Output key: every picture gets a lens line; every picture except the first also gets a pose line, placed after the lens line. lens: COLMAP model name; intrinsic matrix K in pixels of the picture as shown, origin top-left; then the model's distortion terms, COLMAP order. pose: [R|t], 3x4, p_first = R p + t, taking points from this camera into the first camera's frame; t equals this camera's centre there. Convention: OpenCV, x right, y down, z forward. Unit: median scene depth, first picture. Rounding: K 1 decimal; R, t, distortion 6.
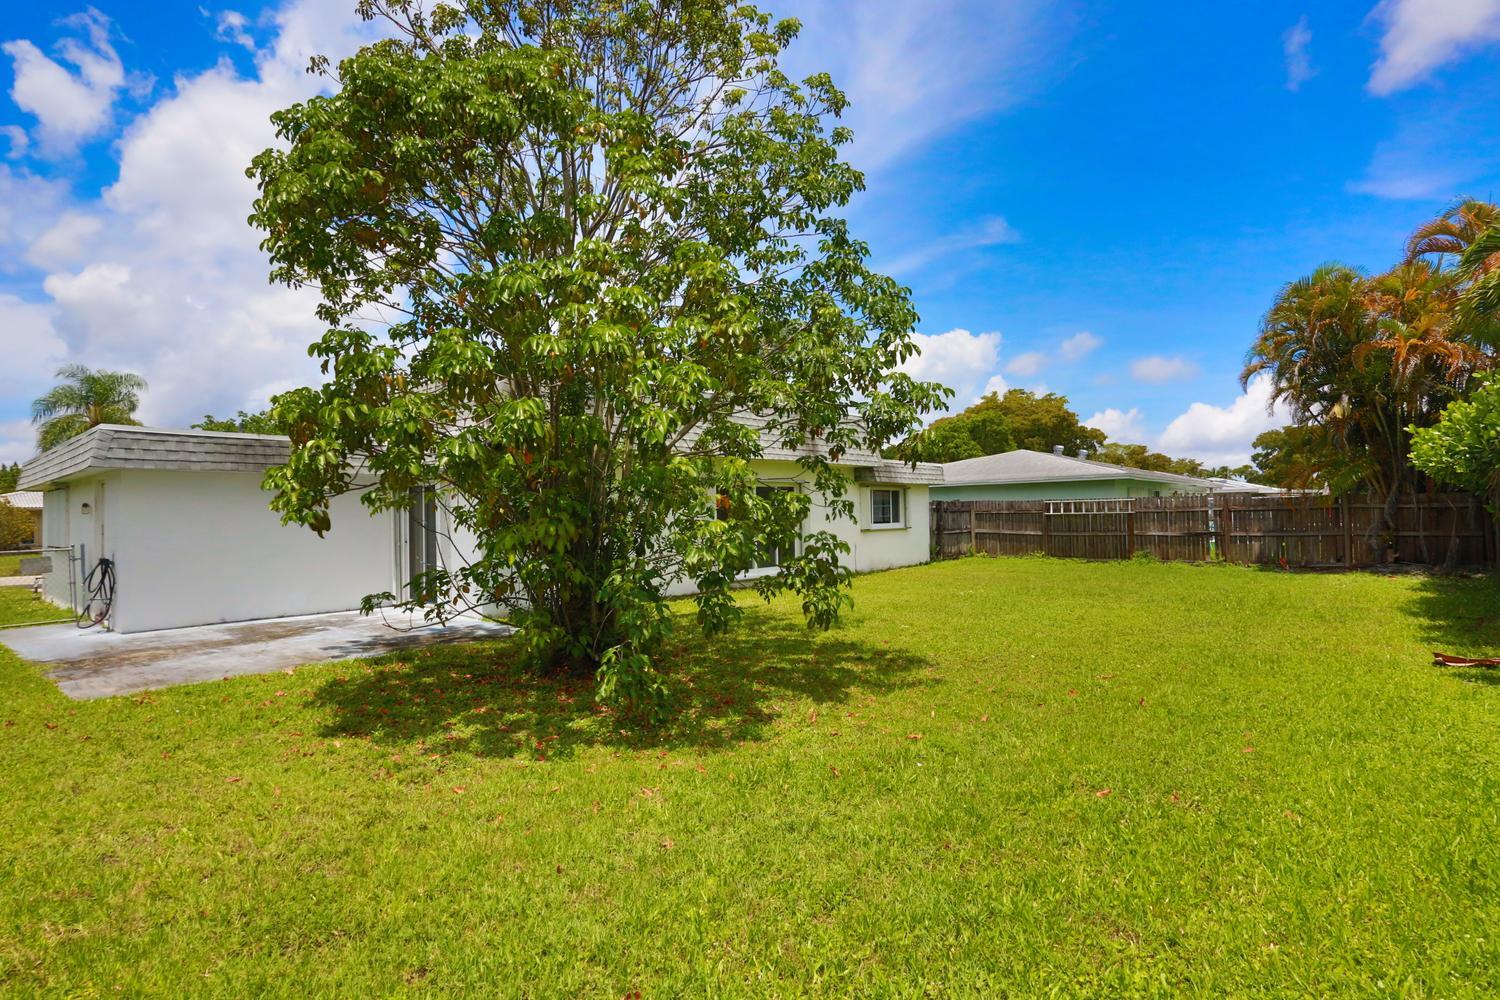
lens RADIAL K [[773.7, 0, 747.5], [0, 773.7, 507.0], [0, 0, 1]] dist [-0.041659, -0.002674]
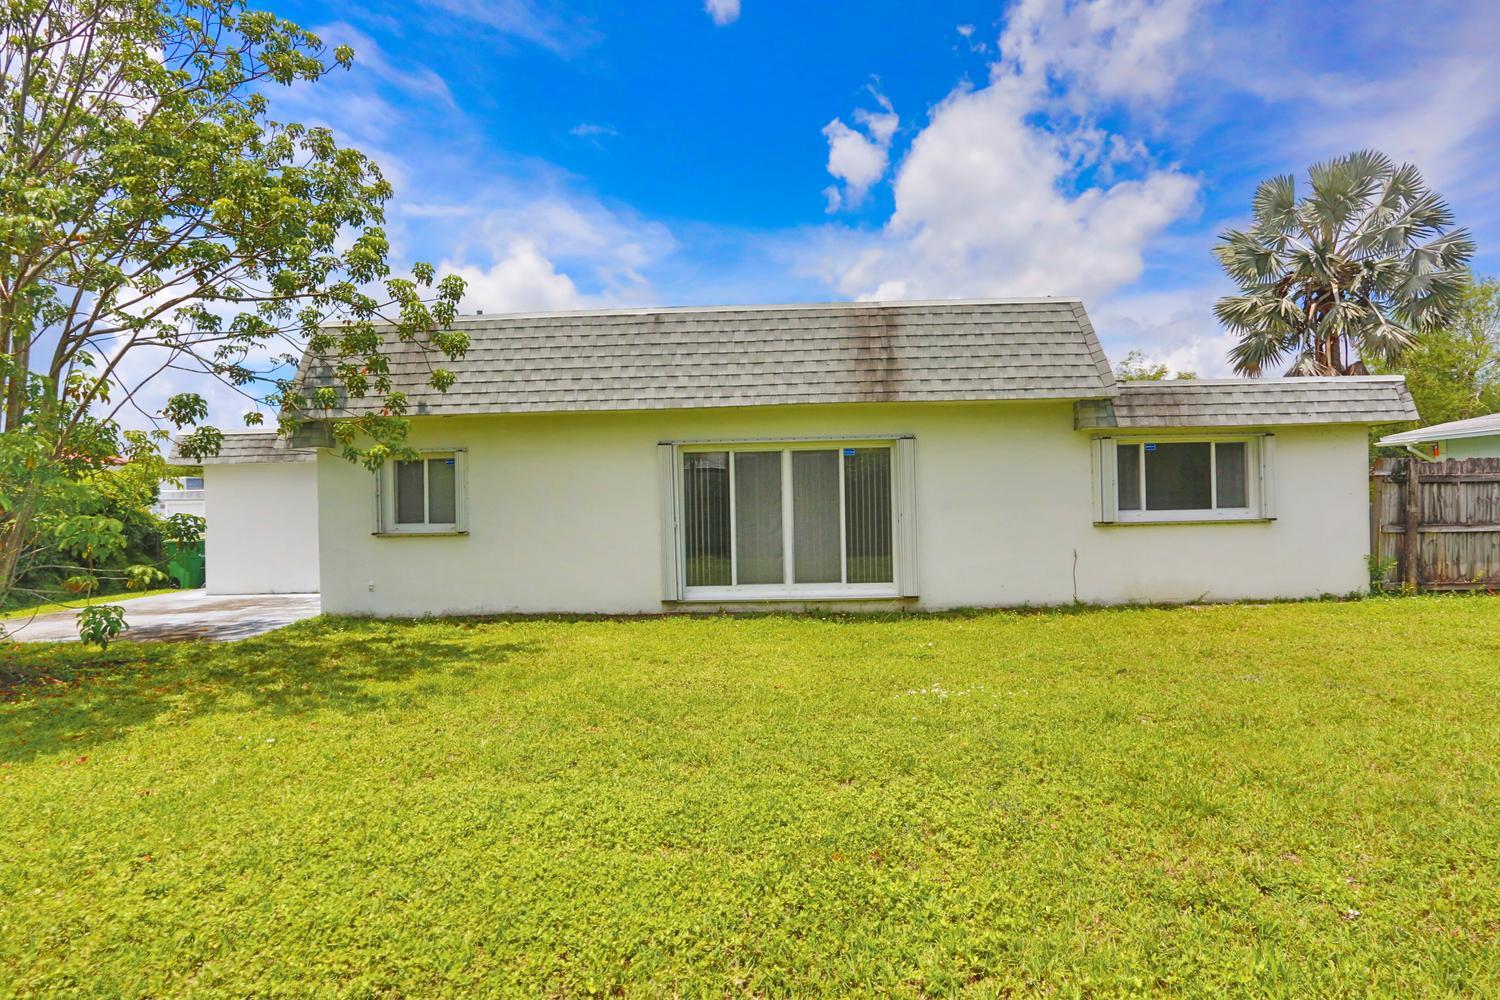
lens RADIAL K [[778.4, 0, 752.4], [0, 778.4, 495.5], [0, 0, 1]] dist [-0.029022, 0.001144]
pose [[0.624594, 0.002908, -0.780945, 0.359819], [0.020036, 0.999604, 0.019747, -0.003081], [0.780693, -0.027981, 0.624288, 0.441703]]
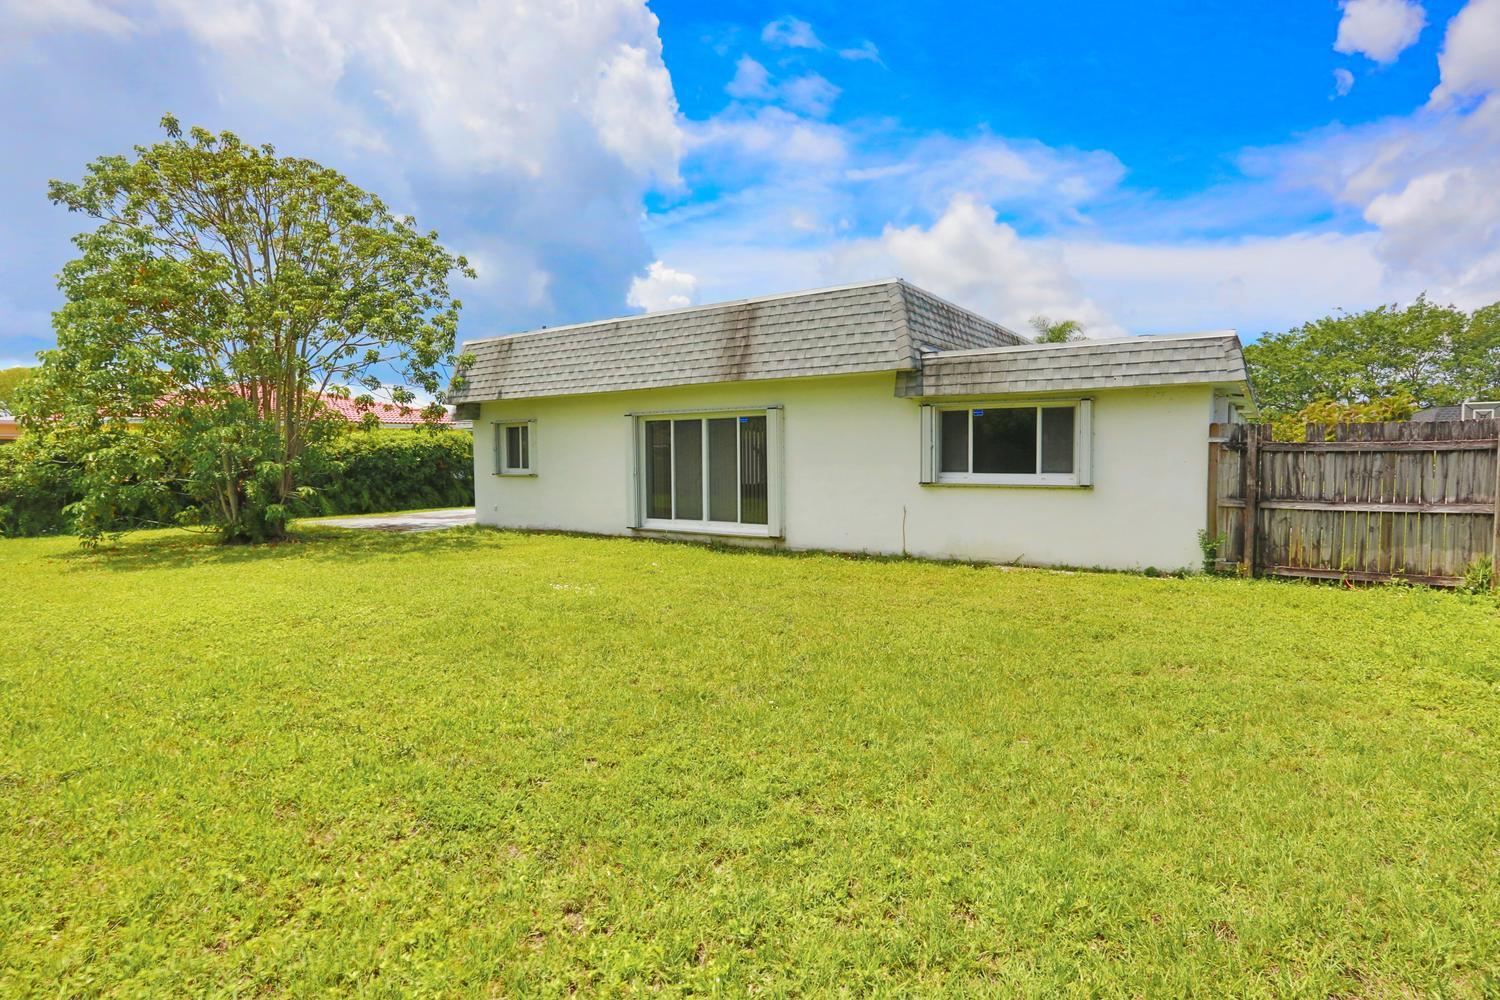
lens RADIAL K [[773.7, 0, 744.3], [0, 773.7, 502.3], [0, 0, 1]] dist [-0.041659, -0.002674]
pose [[0.096104, 0.078621, -0.992261, 0.612626], [0.016762, 0.996606, 0.080589, -0.003647], [0.995230, -0.024377, 0.094460, 0.718826]]
